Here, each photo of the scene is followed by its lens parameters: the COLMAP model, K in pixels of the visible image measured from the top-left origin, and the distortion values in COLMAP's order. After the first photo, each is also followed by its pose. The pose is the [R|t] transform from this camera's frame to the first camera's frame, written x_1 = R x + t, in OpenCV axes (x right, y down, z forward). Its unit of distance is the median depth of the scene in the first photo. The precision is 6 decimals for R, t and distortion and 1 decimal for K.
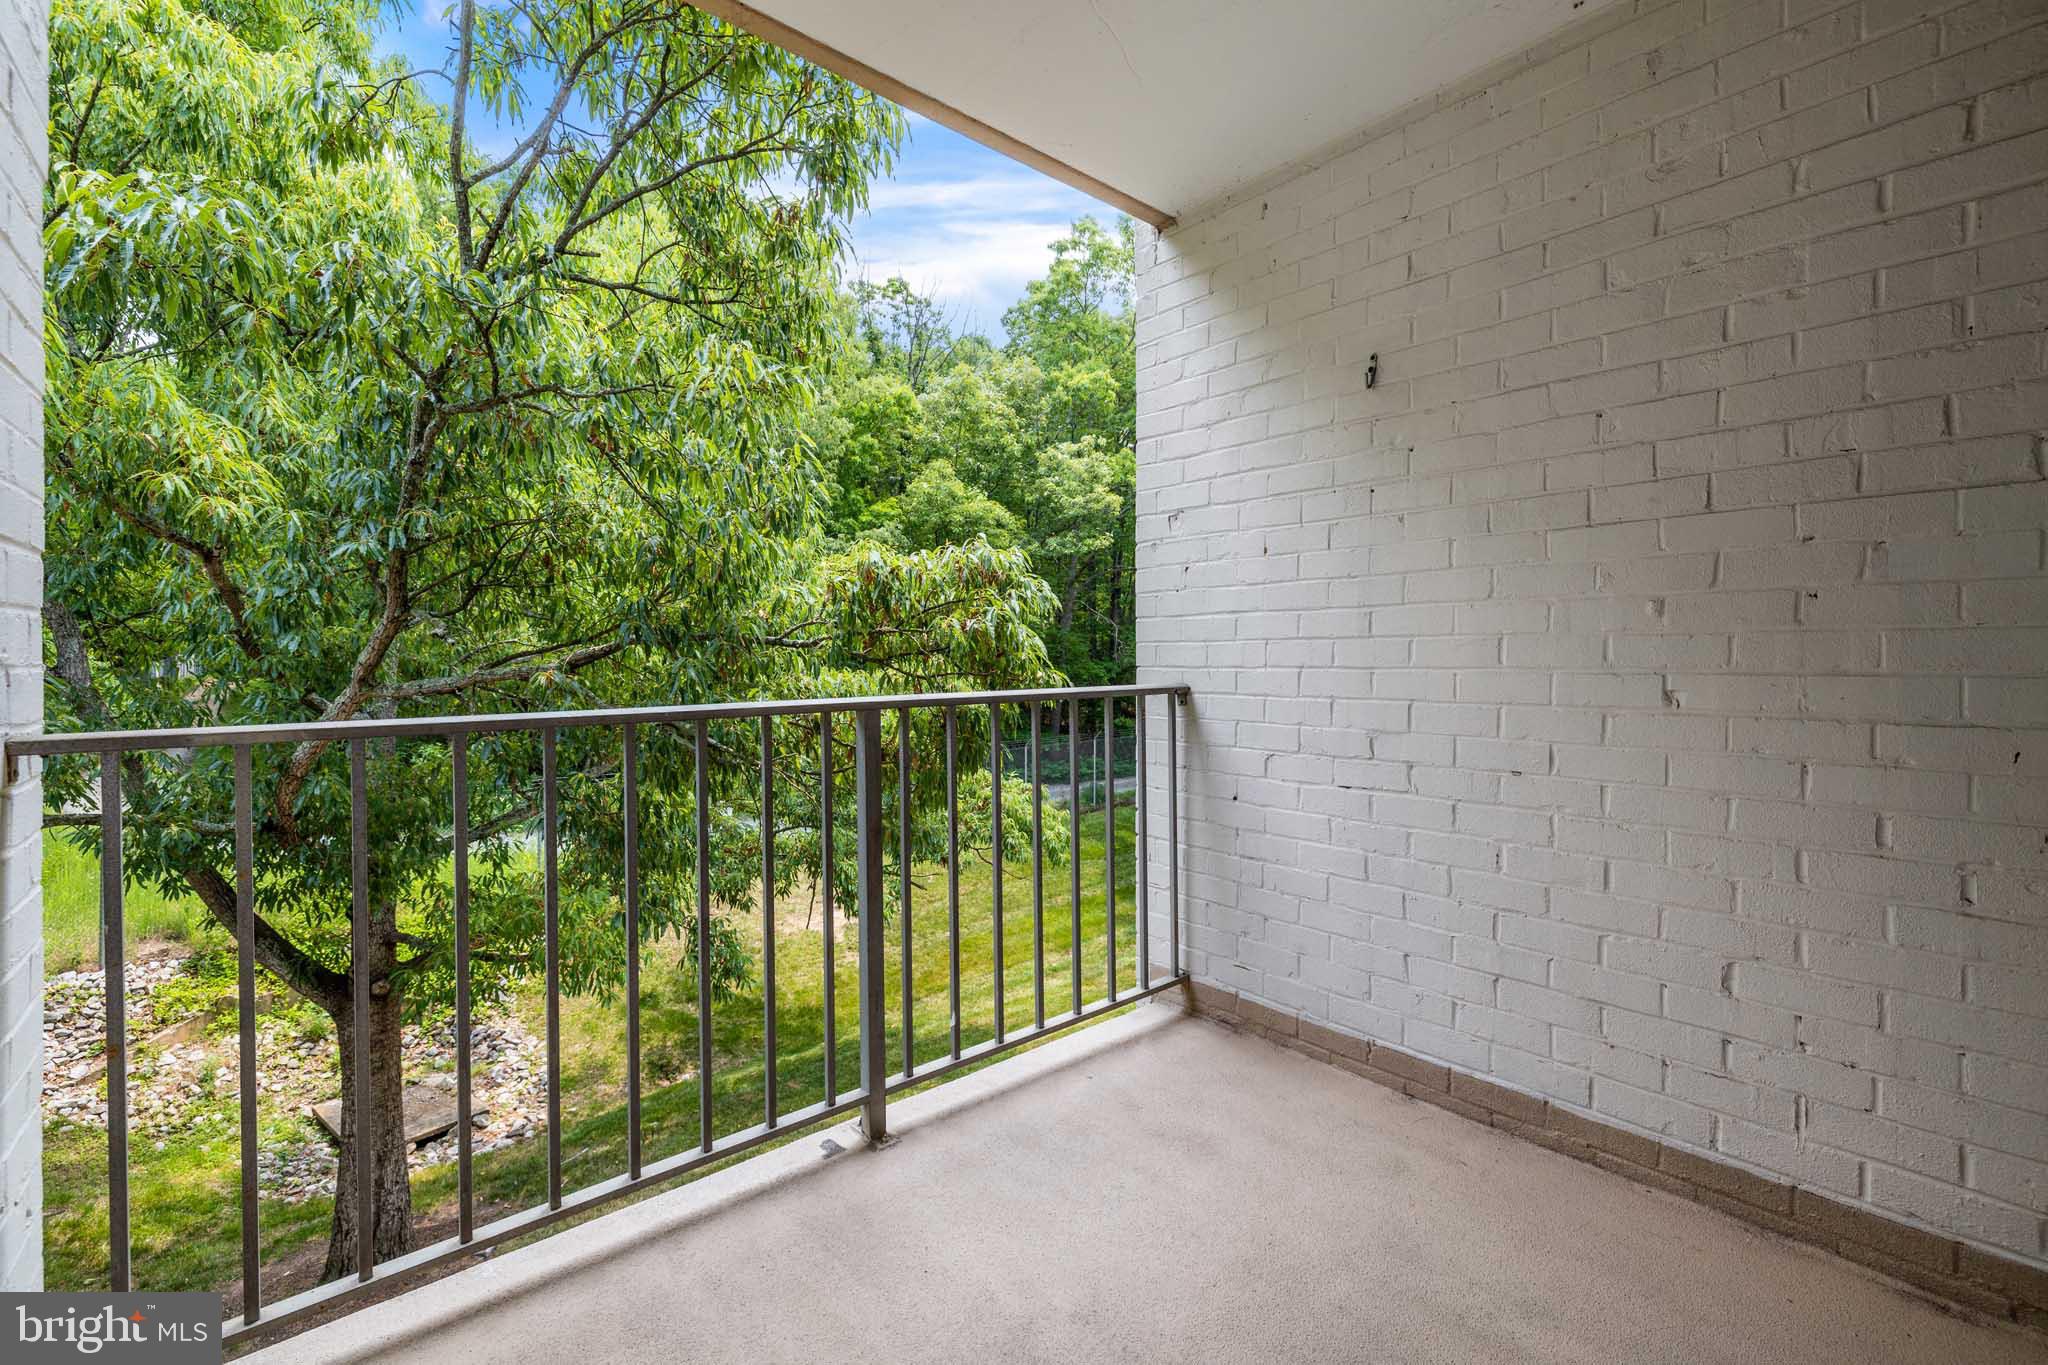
lens RADIAL K [[864.1, 0, 1028.7], [0, 864.1, 663.9], [0, 0, 1]] dist [-0.001336, -0.000699]
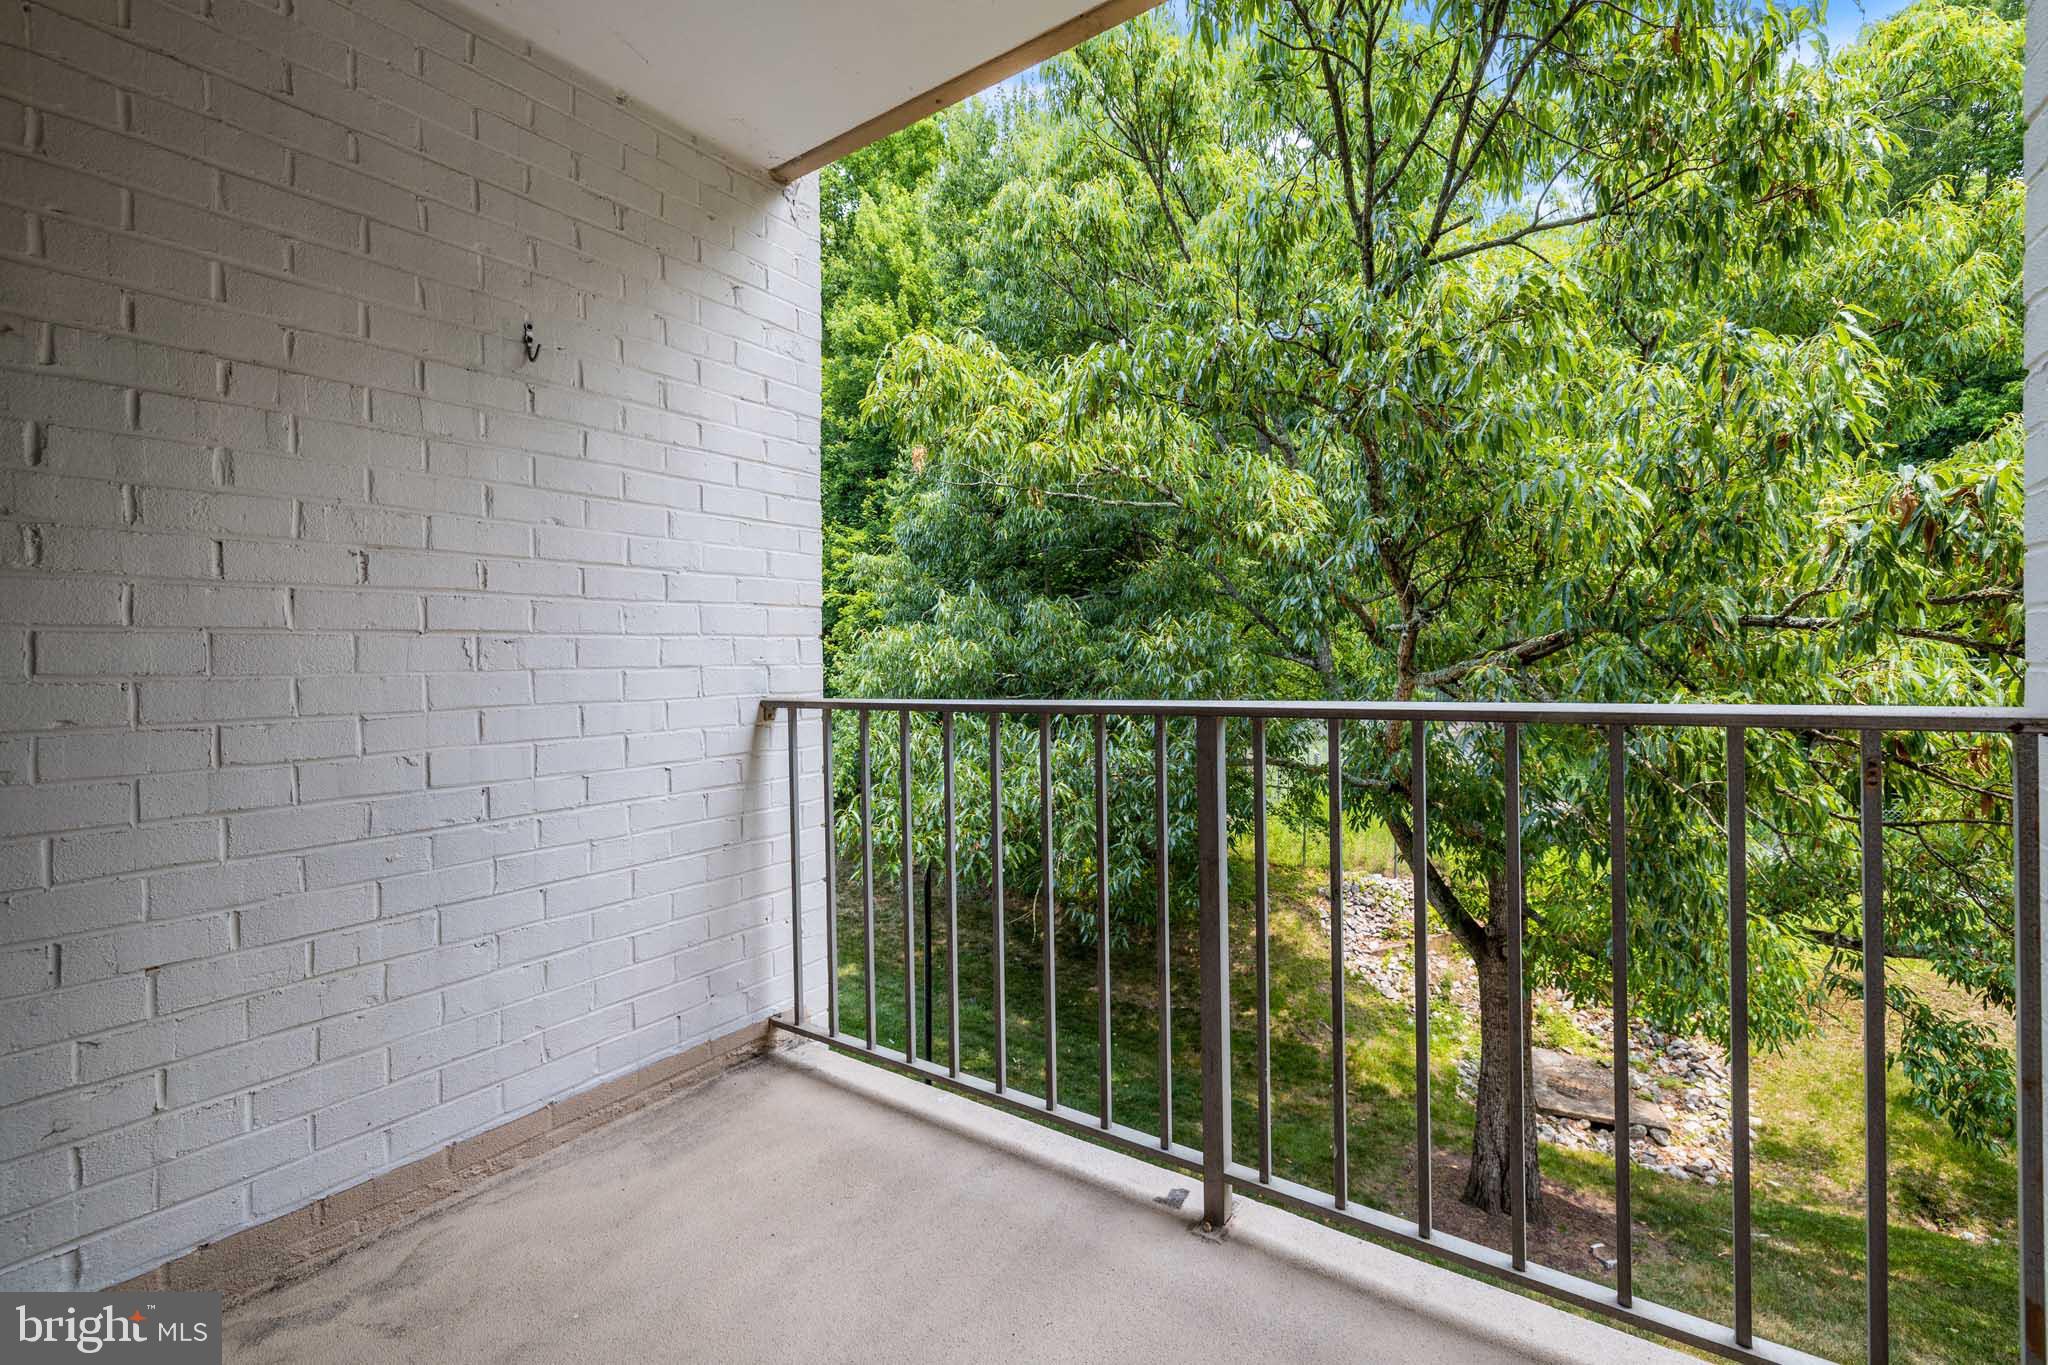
lens RADIAL K [[864.1, 0, 1028.7], [0, 864.1, 663.9], [0, 0, 1]] dist [-0.001336, -0.000699]
pose [[0.250787, 0.006266, -0.968022, 0.110601], [0.010418, 0.999904, 0.009171, -0.002066], [0.967986, -0.012385, 0.250697, 0.114346]]
